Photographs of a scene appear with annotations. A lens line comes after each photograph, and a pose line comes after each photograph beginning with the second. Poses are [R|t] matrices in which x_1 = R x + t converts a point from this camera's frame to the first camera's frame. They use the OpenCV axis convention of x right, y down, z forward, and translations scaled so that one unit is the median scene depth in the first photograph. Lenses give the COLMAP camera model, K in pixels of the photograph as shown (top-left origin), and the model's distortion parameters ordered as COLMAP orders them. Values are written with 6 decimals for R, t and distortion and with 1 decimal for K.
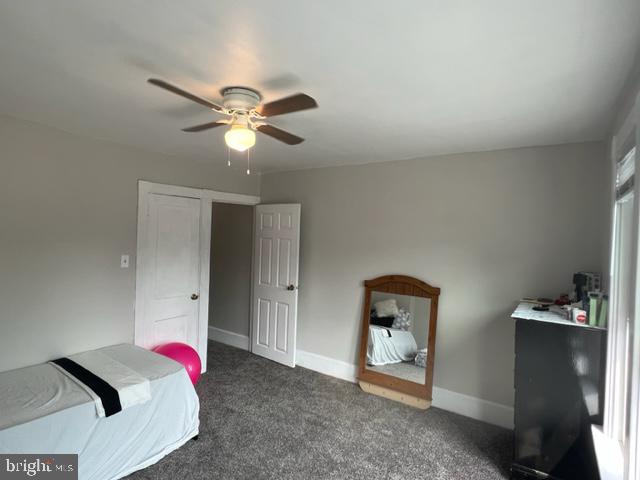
lens RADIAL K [[349.6, 0, 320.0], [0, 349.6, 240.0], [0, 0, 1]] dist [0.000127, 0.000003]
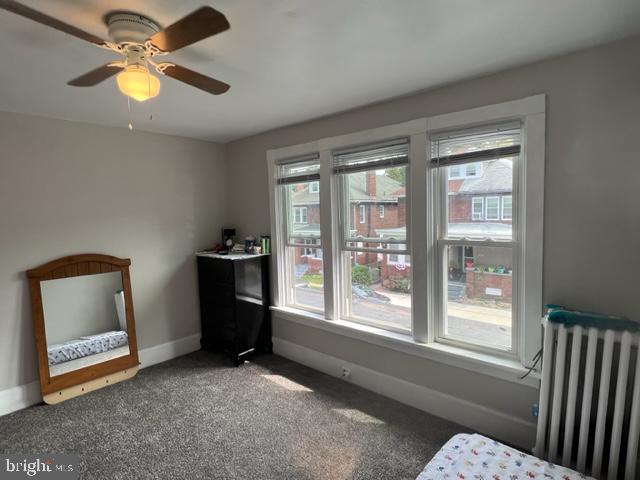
lens RADIAL K [[364.6, 0, 317.2], [0, 364.6, 237.9], [0, 0, 1]] dist [-0.001106, -0.000499]
pose [[0.125703, -0.114894, 0.985392, -0.648986], [0.038866, 0.993079, 0.110833, -0.020971], [-0.991306, 0.024366, 0.129298, 0.312315]]
